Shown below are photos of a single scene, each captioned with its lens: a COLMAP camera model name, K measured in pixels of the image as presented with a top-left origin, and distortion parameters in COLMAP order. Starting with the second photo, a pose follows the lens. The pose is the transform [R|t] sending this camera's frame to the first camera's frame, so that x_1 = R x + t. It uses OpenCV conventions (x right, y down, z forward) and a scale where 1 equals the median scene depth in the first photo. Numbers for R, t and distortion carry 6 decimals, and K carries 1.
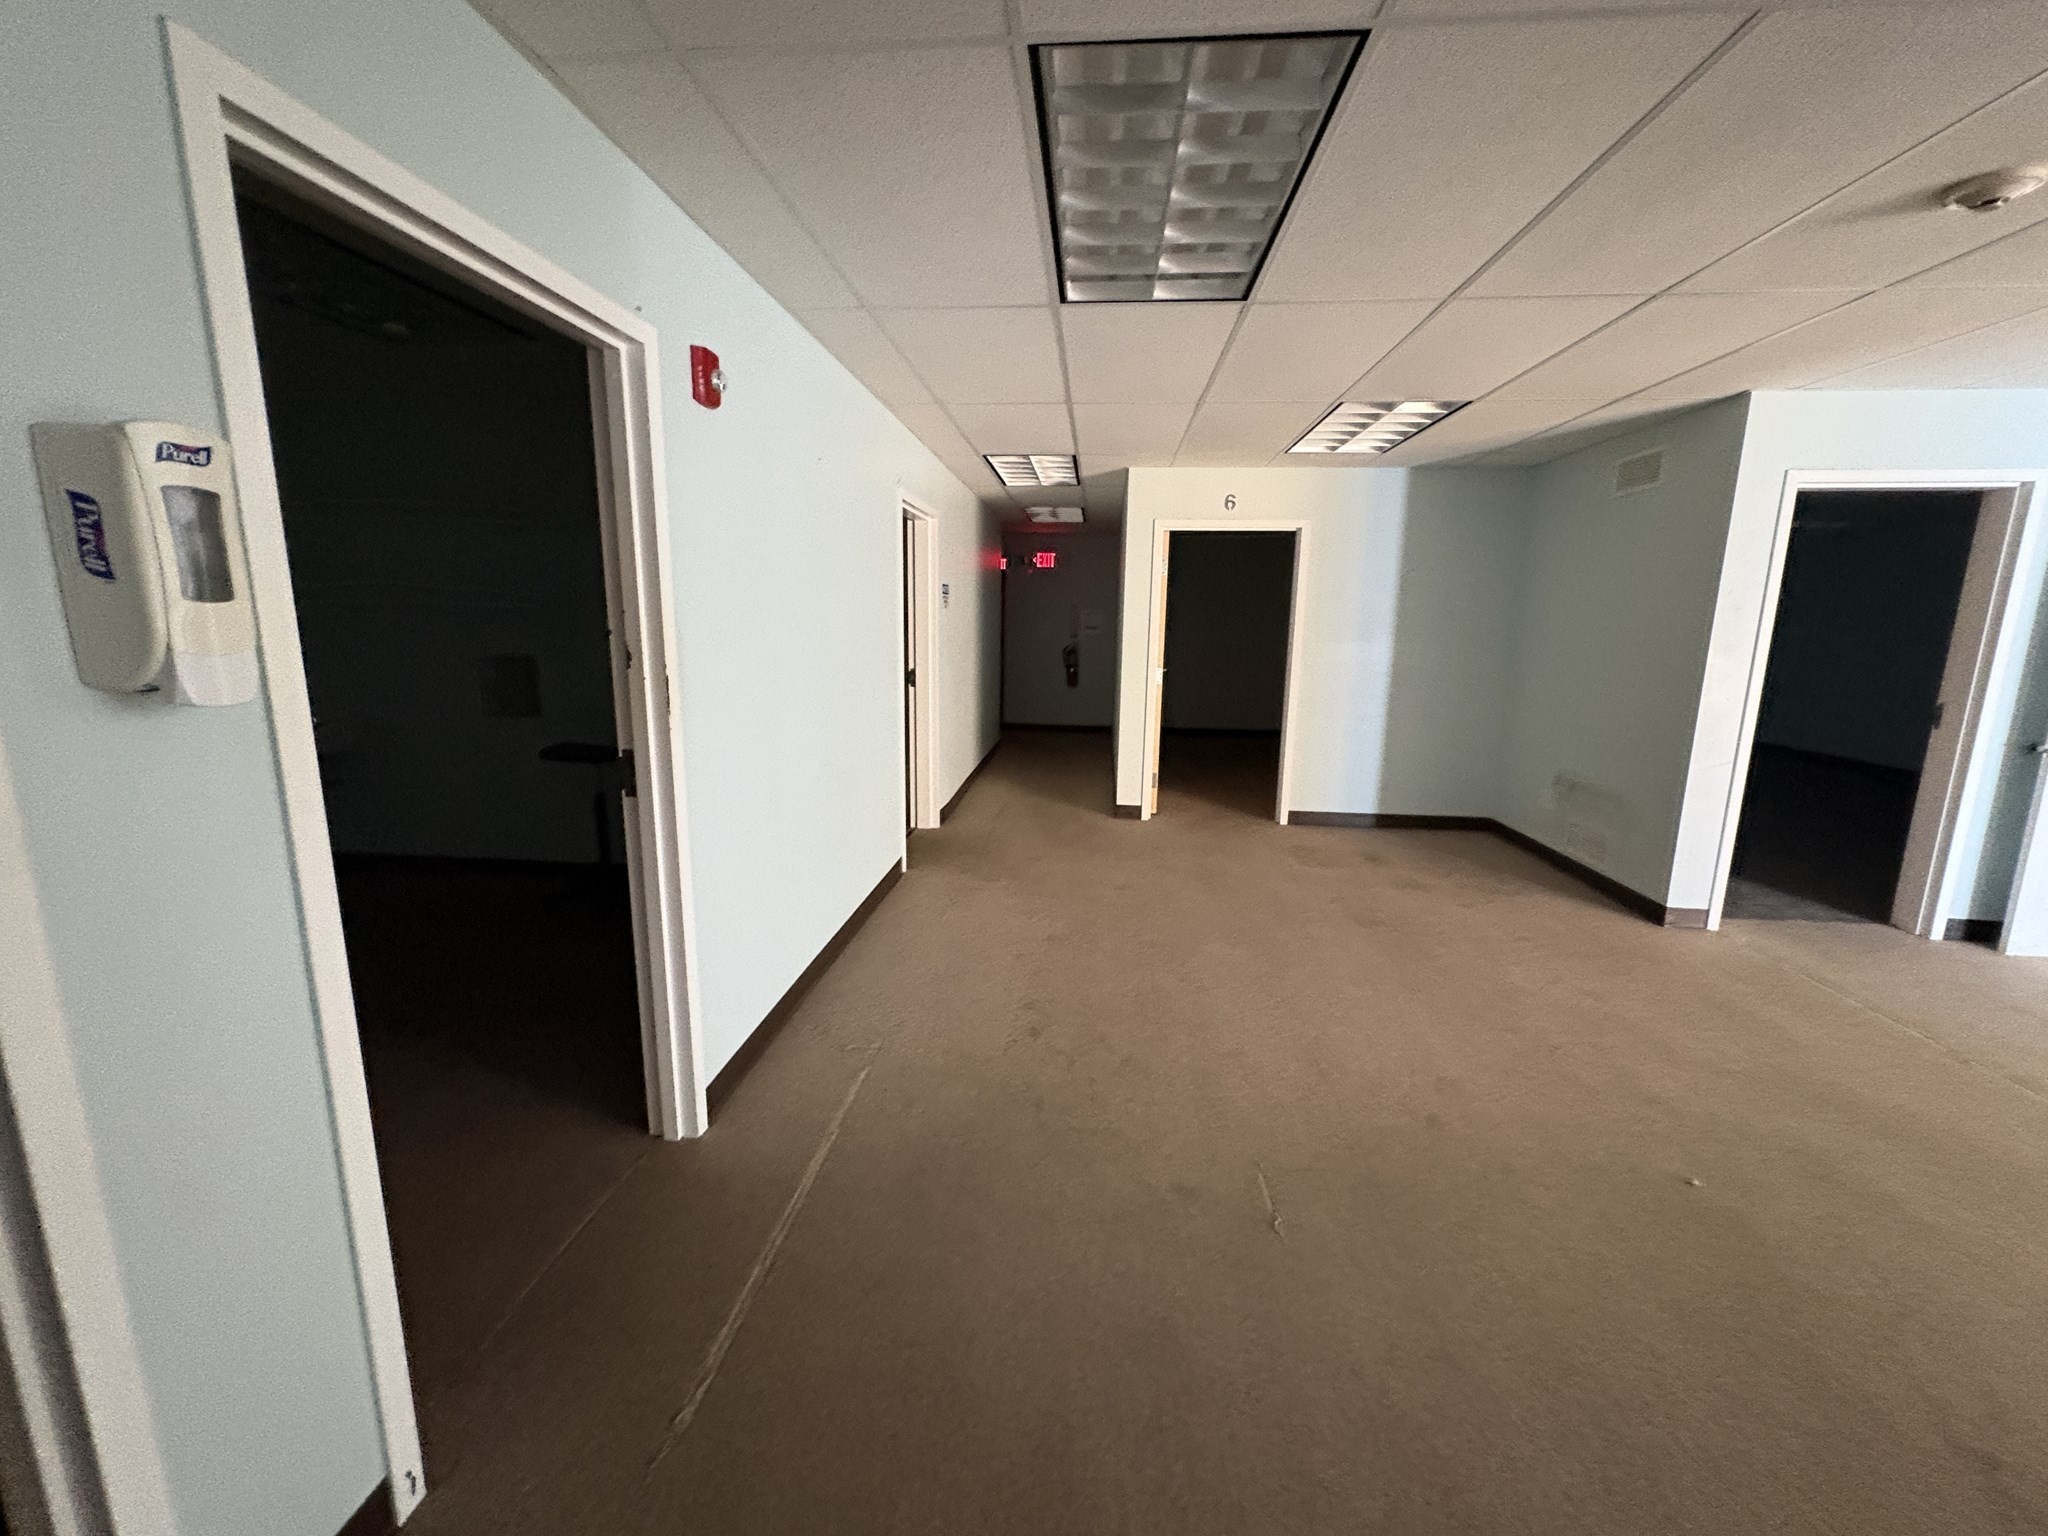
lens RADIAL K [[812.5, 0, 1023.2], [0, 812.5, 767.2], [0, 0, 1]] dist [-0.002929, 0.000512]
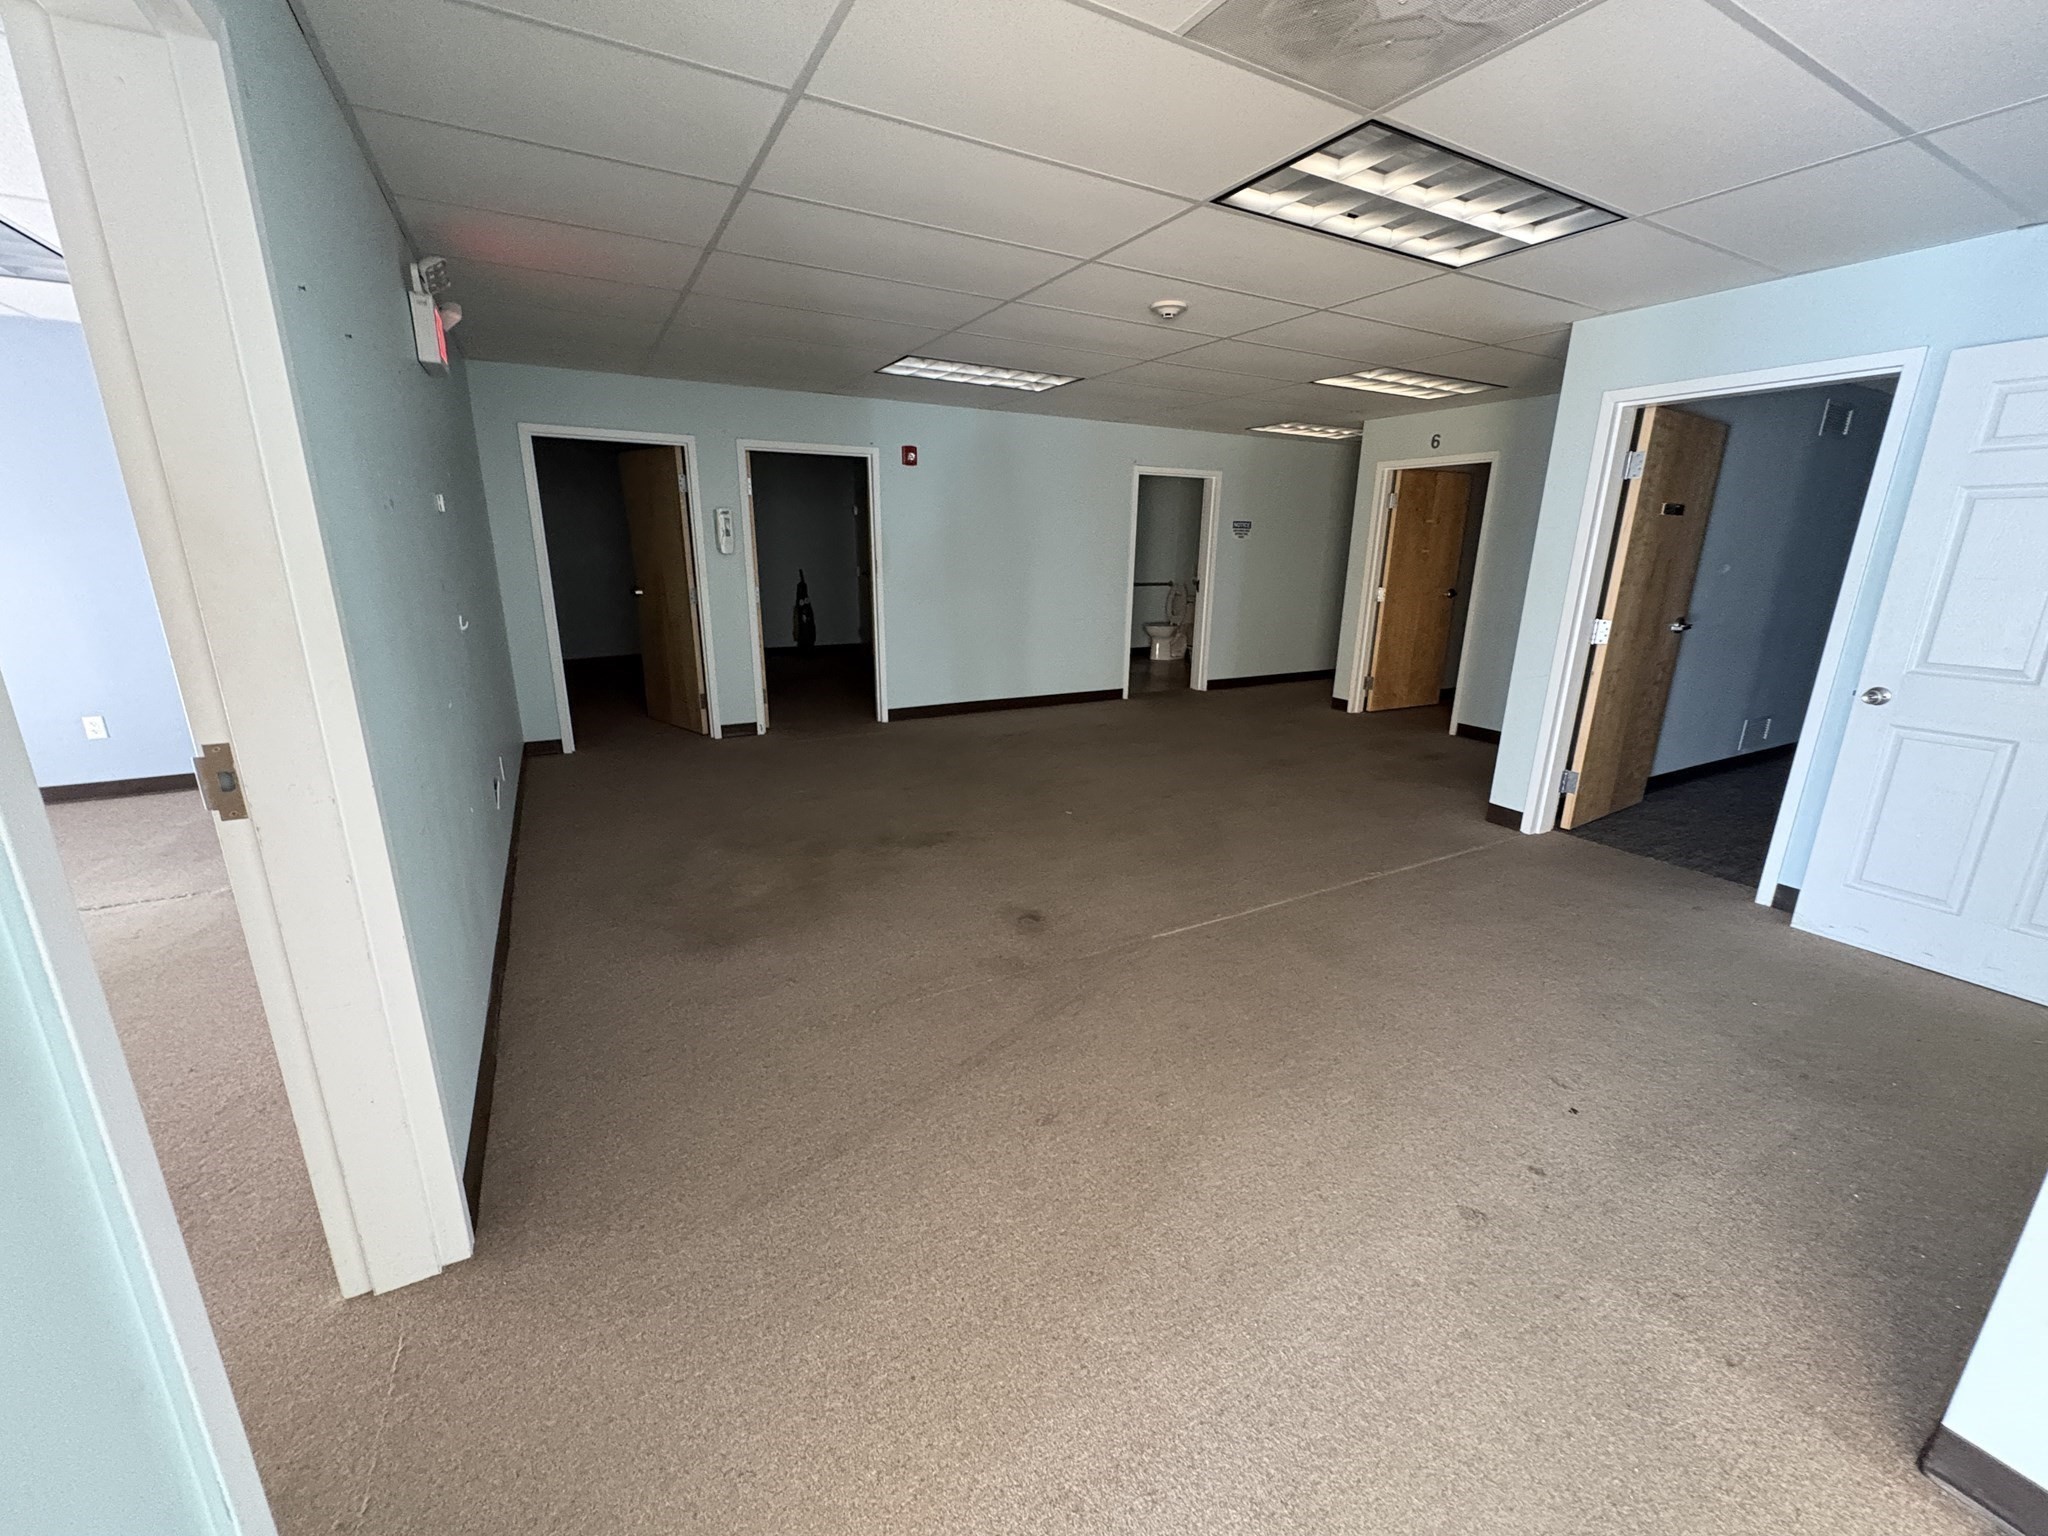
lens RADIAL K [[812.4, 0, 1022.9], [0, 812.4, 768.5], [0, 0, 1]] dist [0.000288, 0.000513]
pose [[0.568468, 0.214303, -0.794303, 2.246202], [-0.155792, 0.976050, 0.151840, 0.099347], [0.807820, 0.037430, 0.588240, -0.306603]]
